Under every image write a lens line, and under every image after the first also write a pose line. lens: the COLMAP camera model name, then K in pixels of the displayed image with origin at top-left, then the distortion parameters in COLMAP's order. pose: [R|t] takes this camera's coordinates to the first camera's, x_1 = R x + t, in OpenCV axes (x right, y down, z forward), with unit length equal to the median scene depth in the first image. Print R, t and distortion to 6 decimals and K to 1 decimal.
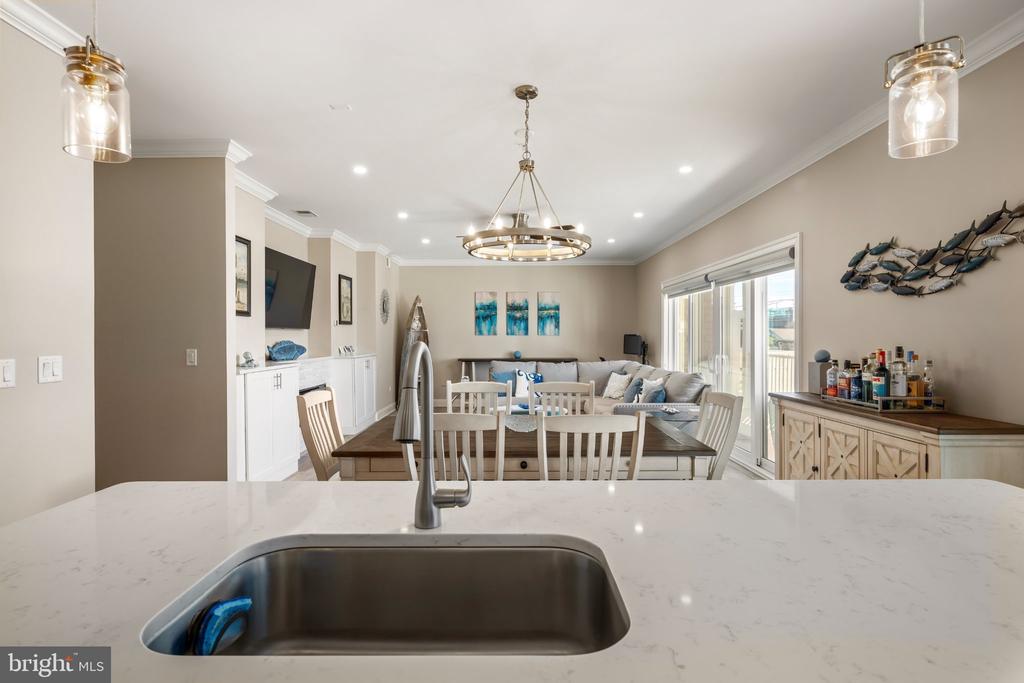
lens RADIAL K [[513.0, 0, 515.2], [0, 513.0, 342.2], [0, 0, 1]] dist [0.000651, -0.000017]
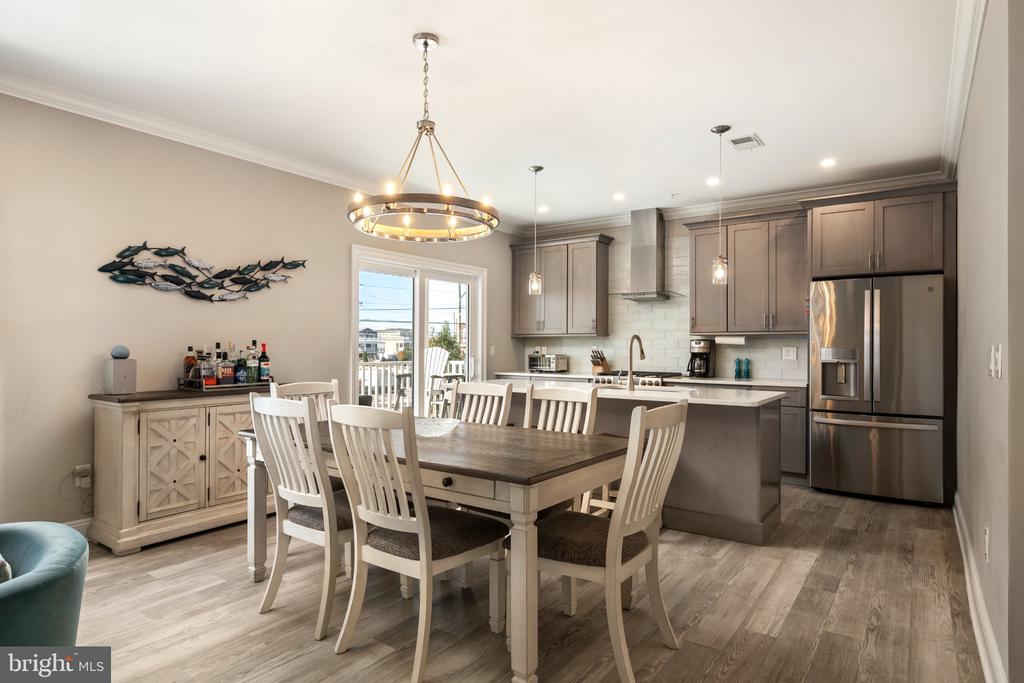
lens RADIAL K [[565.0, 0, 512.0], [0, 565.0, 341.5], [0, 0, 1]] dist [0.000574, -0.000039]
pose [[-0.805099, 0.004689, 0.593122, -0.547528], [0.005202, 0.999986, -0.000845, 0.012922], [-0.593117, 0.002405, -0.805112, 1.408857]]
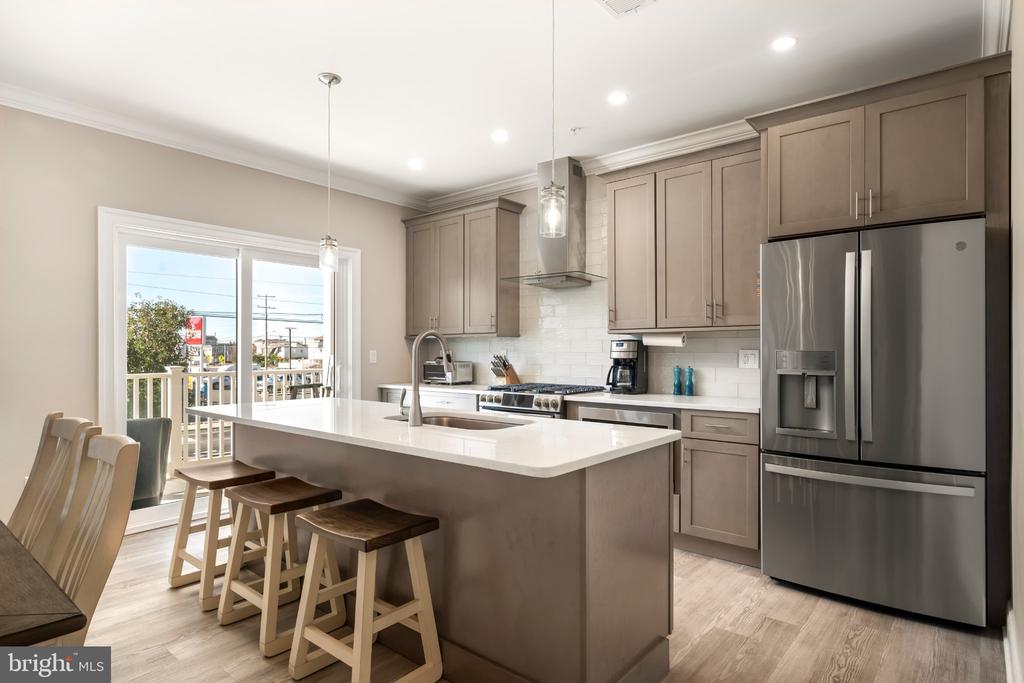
lens RADIAL K [[552.2, 0, 511.1], [0, 552.2, 348.6], [0, 0, 1]] dist [-0.001408, -0.000680]
pose [[-0.760624, 0.005534, 0.649170, -0.569730], [0.009263, 0.999954, 0.002329, 0.022018], [-0.649127, 0.007785, -0.760640, 0.759542]]
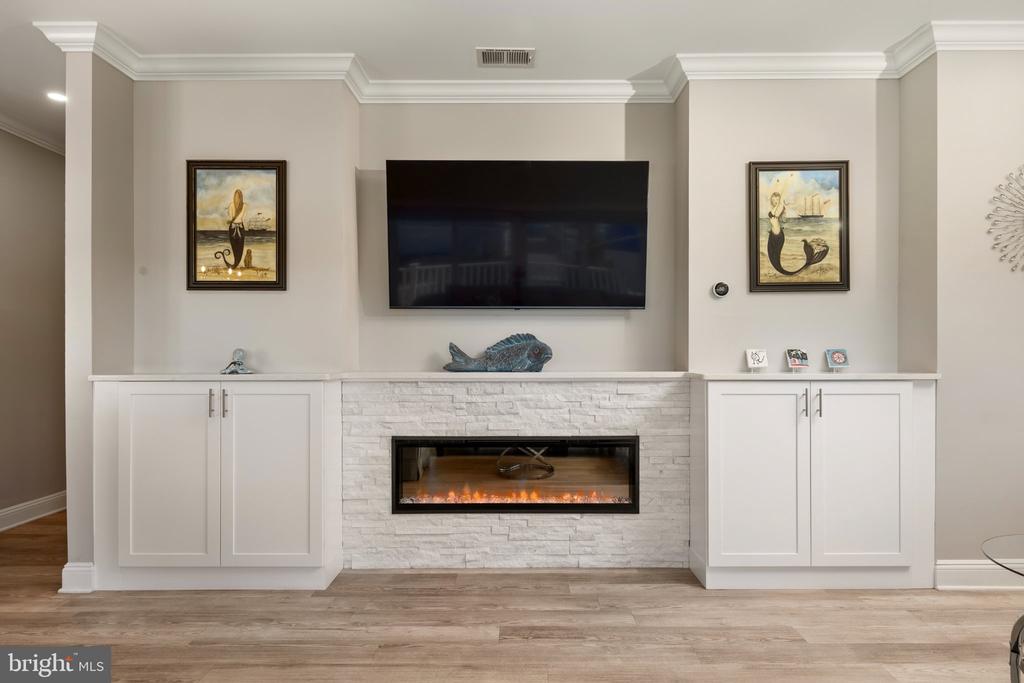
lens RADIAL K [[592.7, 0, 505.6], [0, 592.7, 356.8], [0, 0, 1]] dist [0.003086, -0.000637]
pose [[-0.011712, 0.010409, -0.999877, 0.212630], [-0.009683, 0.999898, 0.010523, 0.022107], [0.999885, 0.009805, -0.011610, 1.690321]]
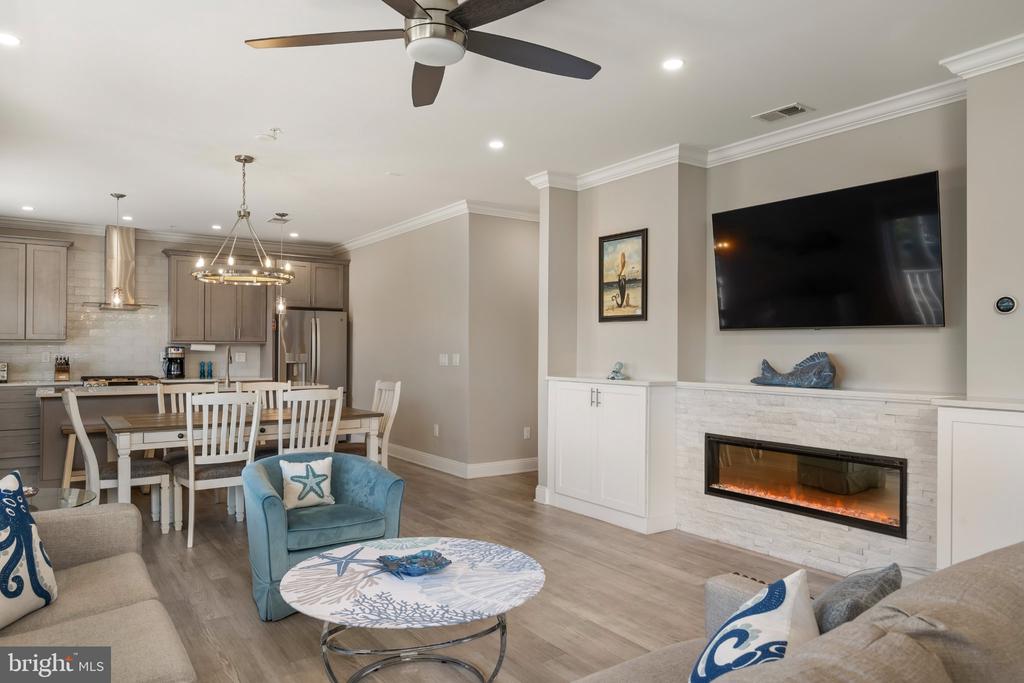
lens RADIAL K [[670.4, 0, 512.0], [0, 670.4, 341.5], [0, 0, 1]] dist [-0.001405, -0.000091]
pose [[-0.823638, -0.005867, -0.567086, 0.360145], [-0.007880, 0.999968, 0.001099, -0.021243], [0.567062, 0.005374, -0.823658, 2.362851]]
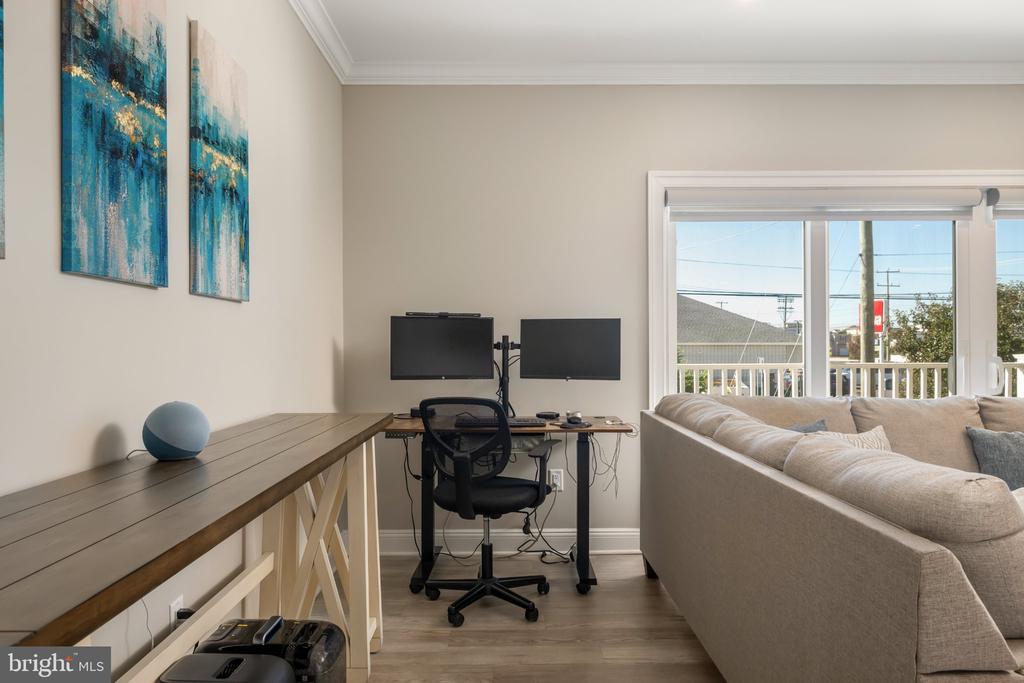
lens RADIAL K [[711.4, 0, 512.0], [0, 711.4, 341.5], [0, 0, 1]] dist [0.005461, 0.001396]
pose [[0.003889, 0.002055, 0.999990, -0.459798], [0.014430, 0.999894, -0.002111, 0.006382], [-0.999888, 0.014438, 0.003859, 2.469661]]
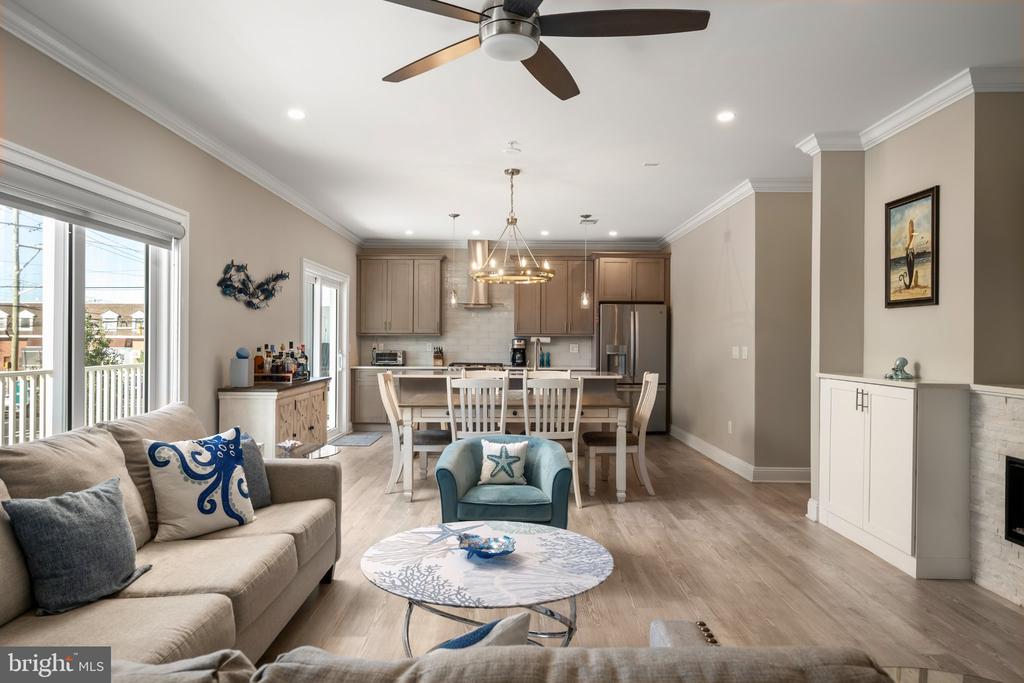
lens RADIAL K [[657.7, 0, 509.3], [0, 657.7, 336.3], [0, 0, 1]] dist [-0.002262, -0.002184]
pose [[-0.999936, -0.001995, 0.011134, 0.006432], [-0.001919, 0.999975, 0.006847, -0.020101], [-0.011147, 0.006825, -0.999915, 2.443114]]
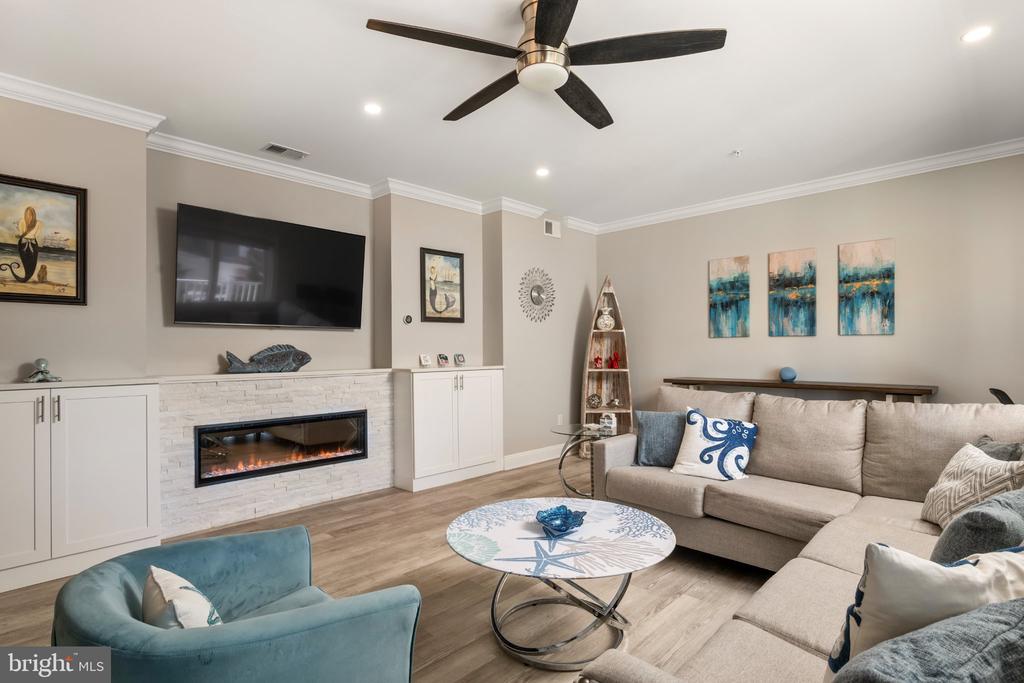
lens RADIAL K [[521.5, 0, 510.0], [0, 521.5, 345.5], [0, 0, 1]] dist [-0.002657, -0.002276]
pose [[0.715363, -0.005832, -0.698729, 0.445512], [-0.005336, 0.999890, -0.013809, 0.010478], [0.698733, 0.013607, 0.715254, 1.212117]]
